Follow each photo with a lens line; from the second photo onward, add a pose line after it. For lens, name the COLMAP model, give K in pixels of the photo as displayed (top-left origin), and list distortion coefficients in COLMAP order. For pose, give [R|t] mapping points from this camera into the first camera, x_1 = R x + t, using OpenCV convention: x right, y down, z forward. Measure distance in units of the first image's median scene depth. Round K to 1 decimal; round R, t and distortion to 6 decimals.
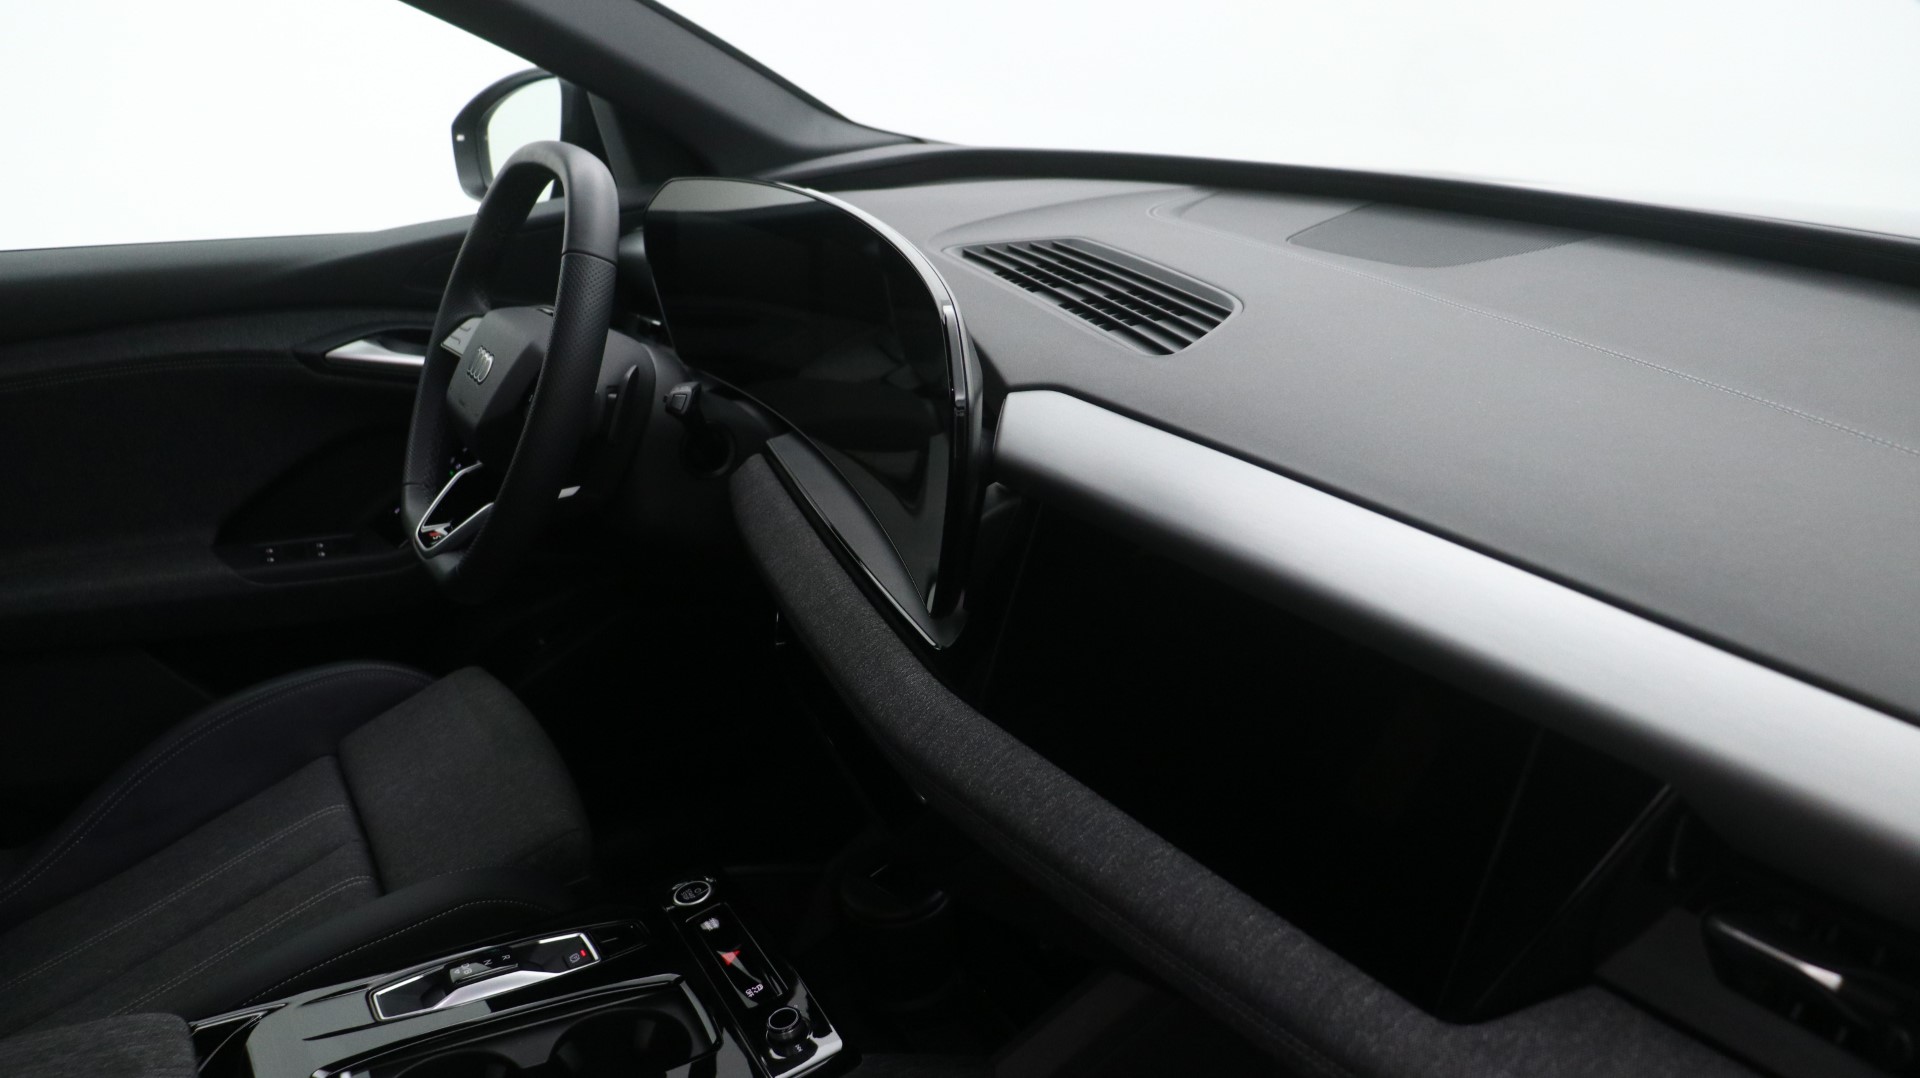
lens RADIAL K [[1523.8, 0, 977.9], [0, 1523.8, 540.4], [0, 0, 1]] dist [-0.026523, 0.029587]
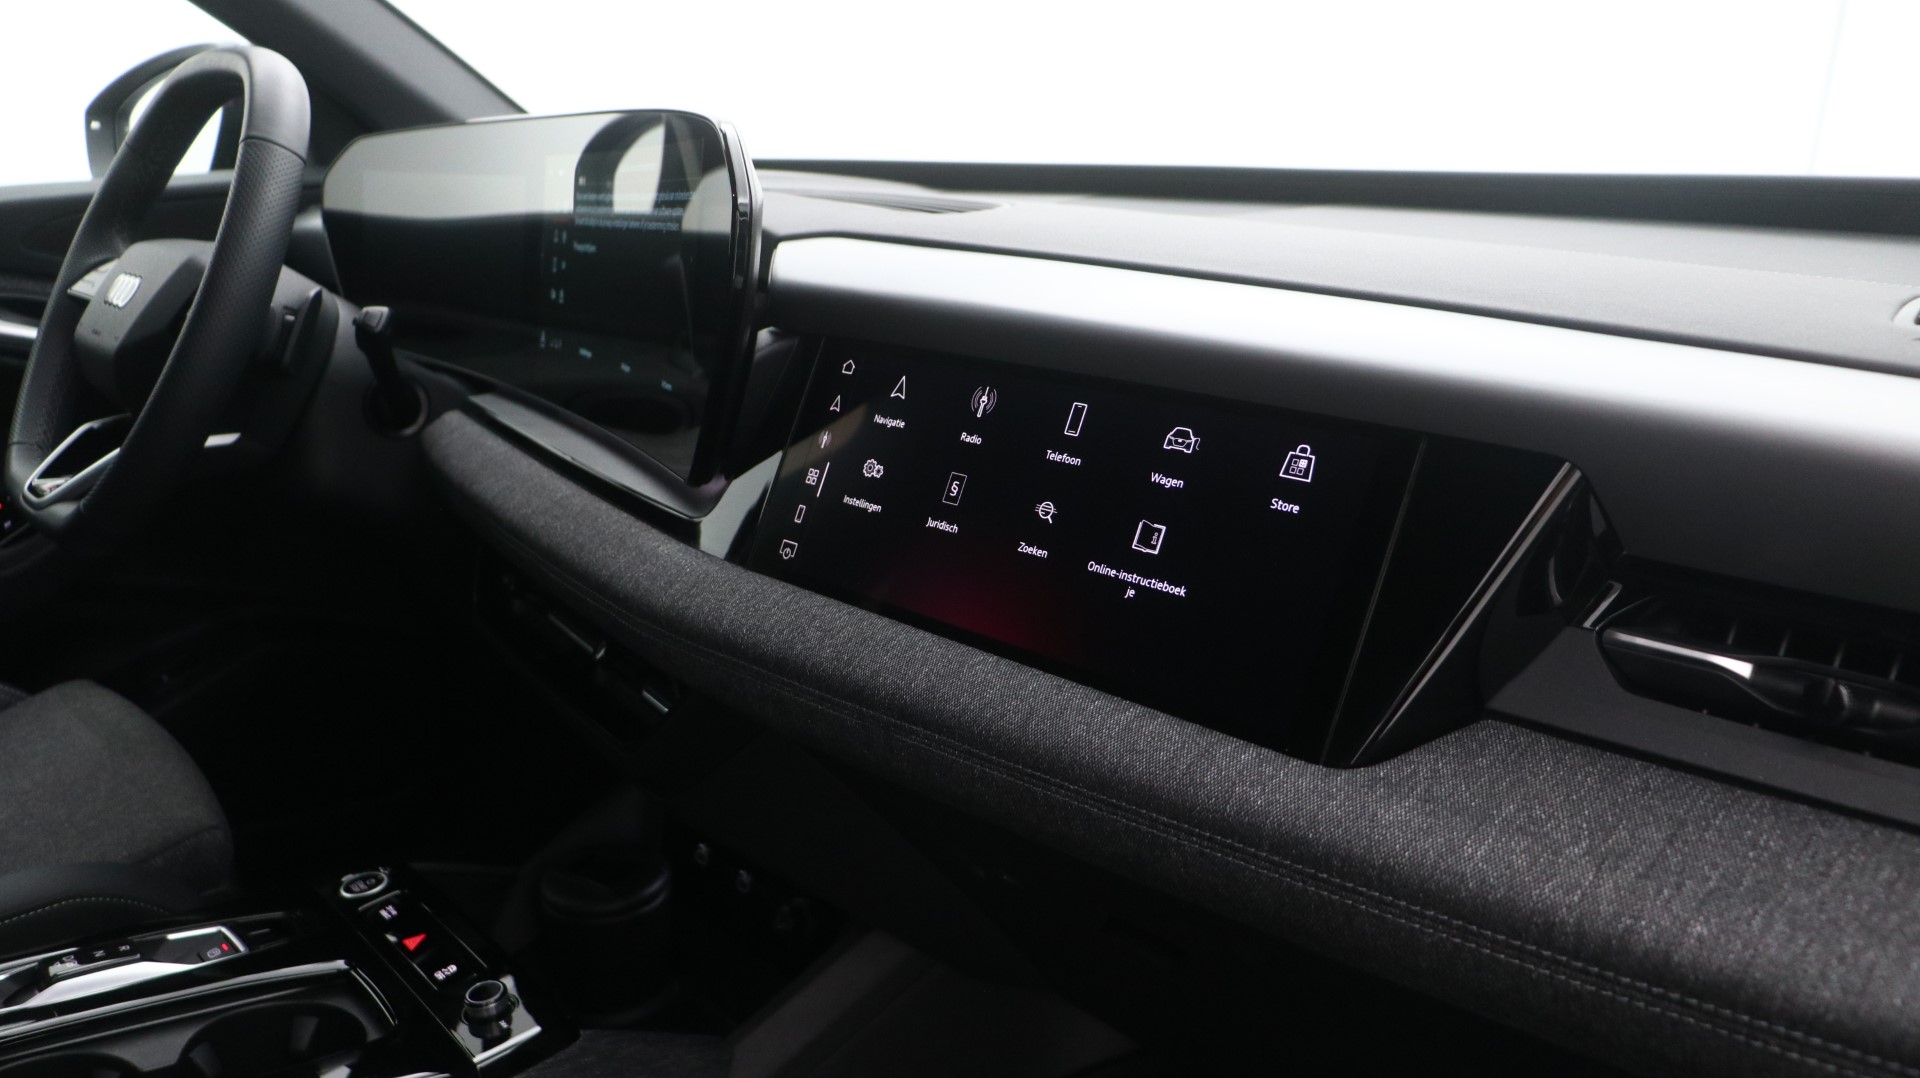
lens RADIAL K [[1523.8, 0, 974.8], [0, 1523.8, 557.7], [0, 0, 1]] dist [-0.026523, 0.029587]
pose [[0.974959, 0.025382, 0.220933, -0.046199], [-0.001918, 0.994388, -0.105776, 0.137944], [-0.222378, 0.102704, 0.969536, 0.081284]]
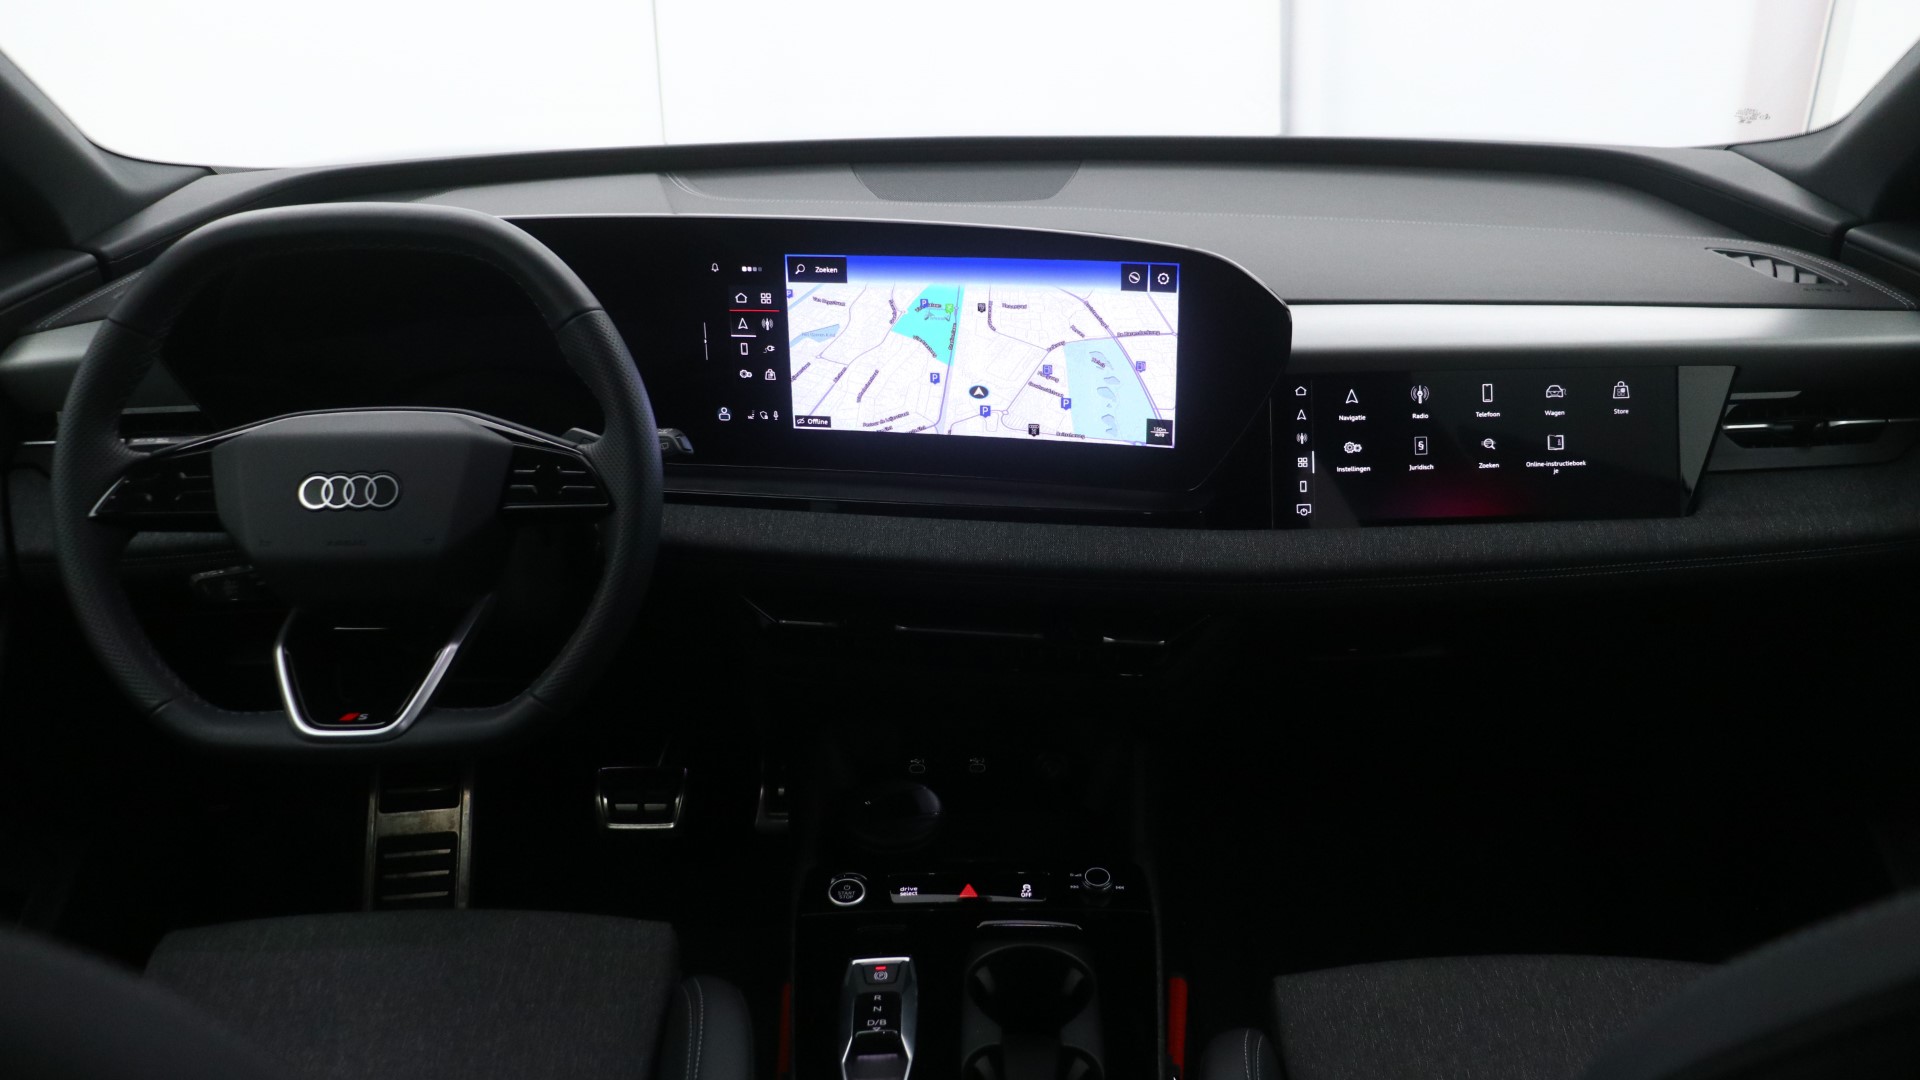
lens RADIAL K [[1523.8, 0, 960.6], [0, 1523.8, 544.2], [0, 0, 1]] dist [-0.026523, 0.029587]
pose [[0.478585, -0.321415, 0.817097, -0.906038], [0.288288, 0.936523, 0.199538, -0.169442], [-0.829365, 0.140063, 0.540866, 0.337819]]
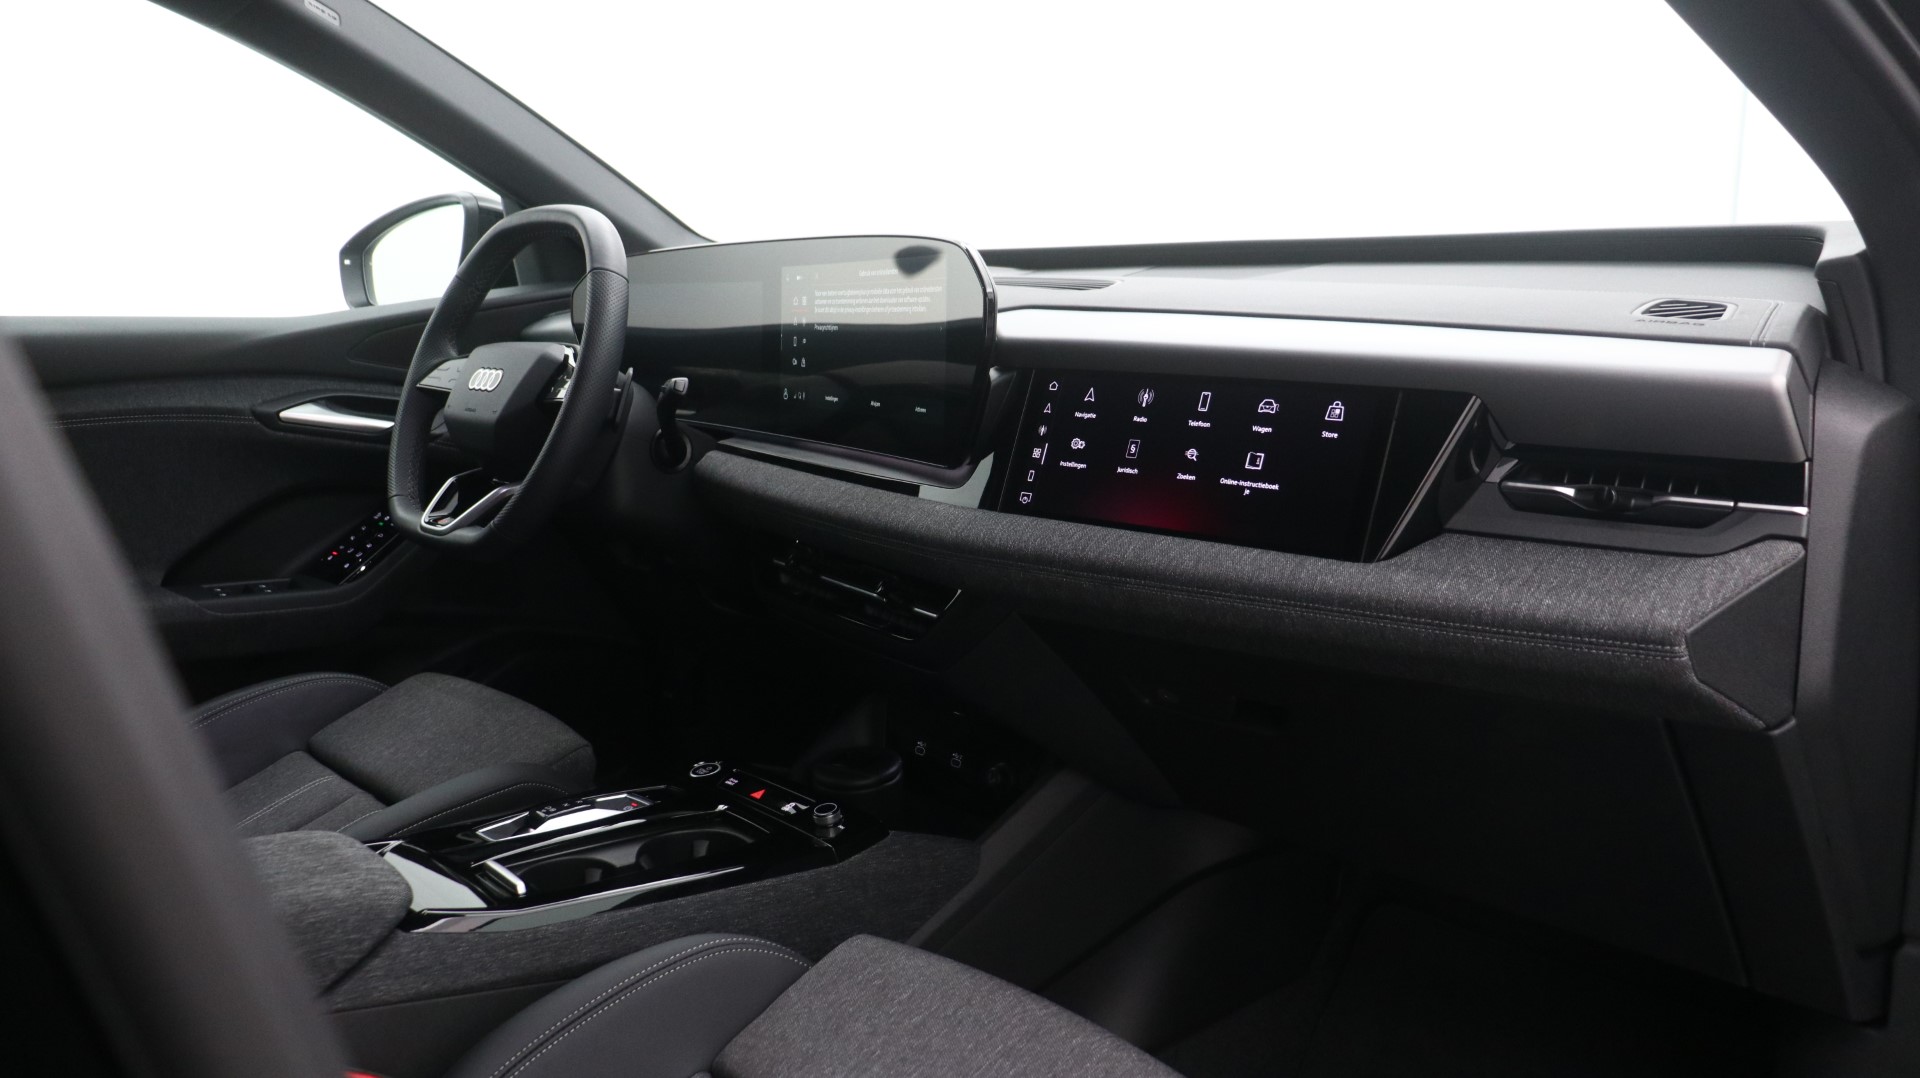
lens RADIAL K [[1523.8, 0, 970.9], [0, 1523.8, 547.0], [0, 0, 1]] dist [-0.026523, 0.029587]
pose [[0.975149, -0.028513, 0.219708, -0.240633], [0.063736, 0.985865, -0.154943, 0.255747], [-0.212184, 0.165096, 0.963183, -0.266913]]
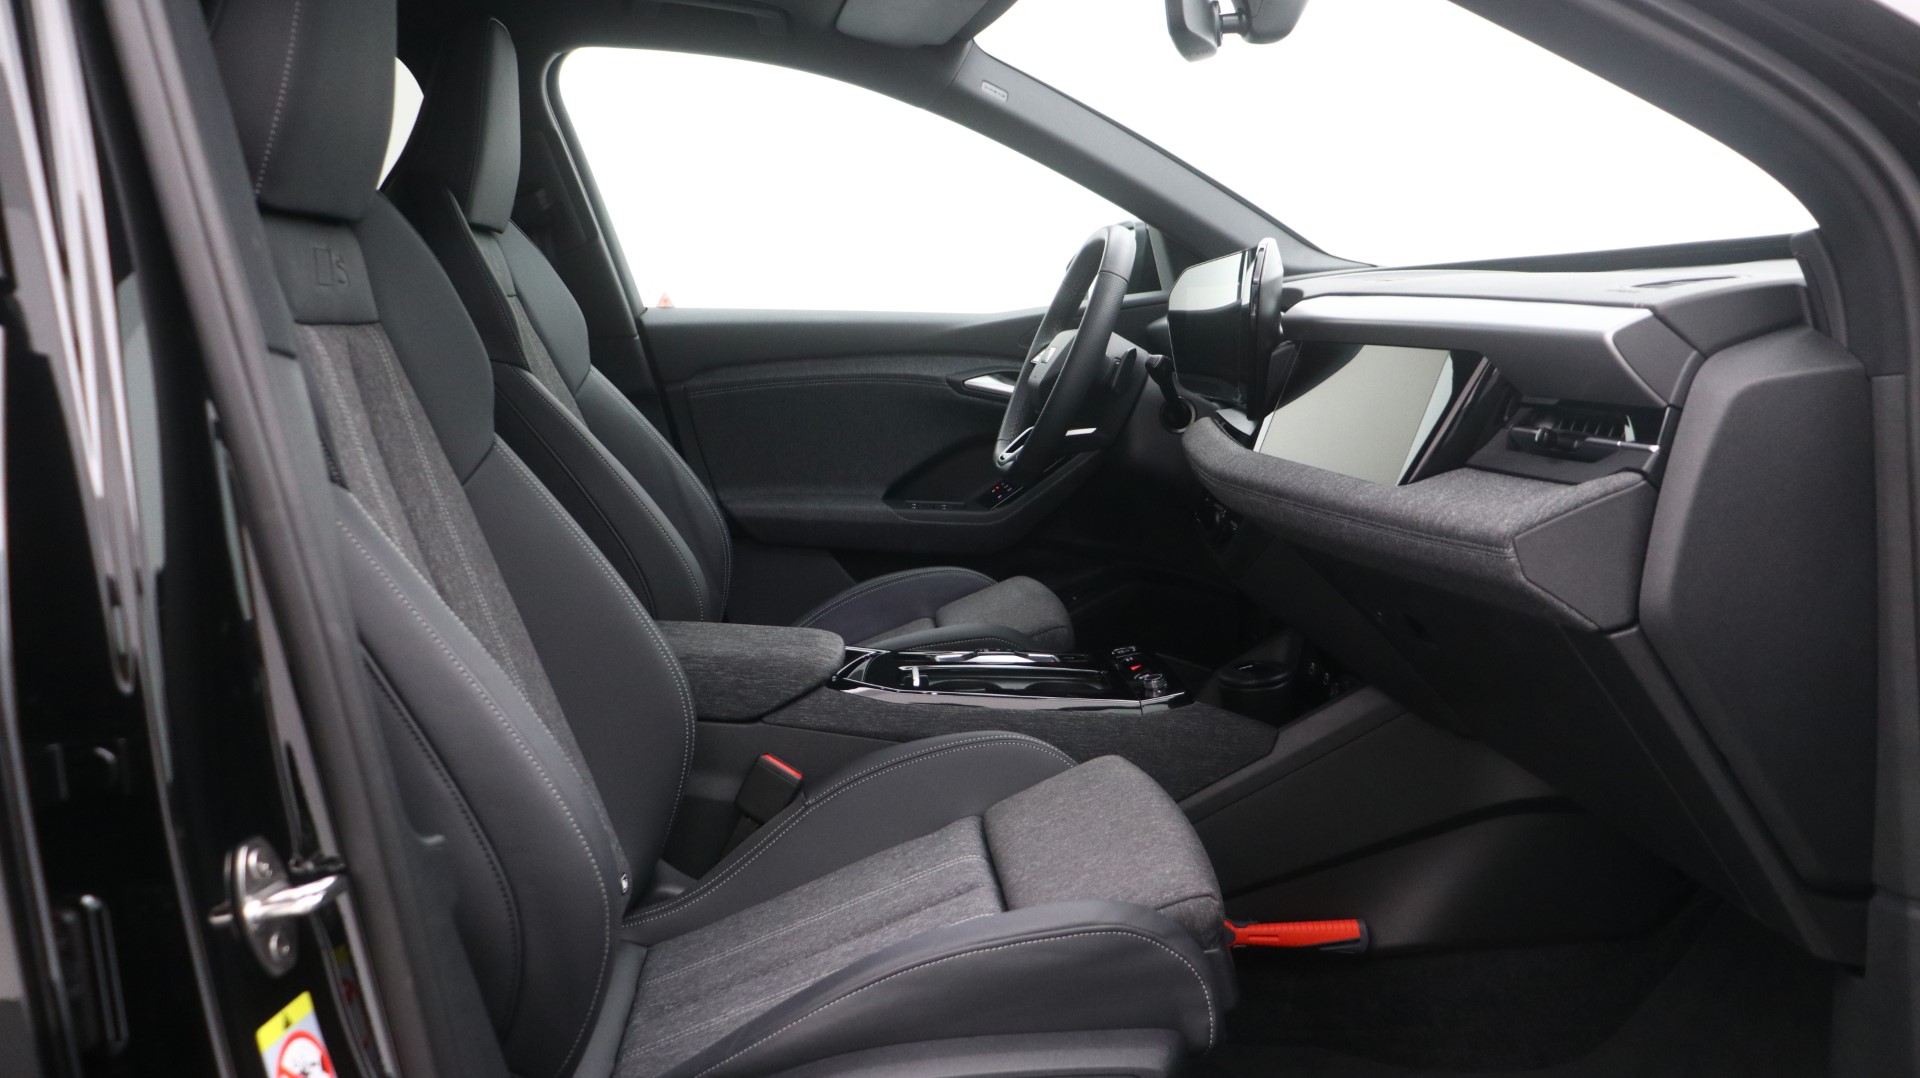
lens RADIAL K [[1523.8, 0, 966.1], [0, 1523.8, 531.4], [0, 0, 1]] dist [-0.026523, 0.029587]
pose [[0.914937, 0.068329, -0.397770, 0.291680], [-0.141501, 0.977314, -0.157593, 0.382347], [0.377978, 0.200472, 0.903849, -0.549638]]
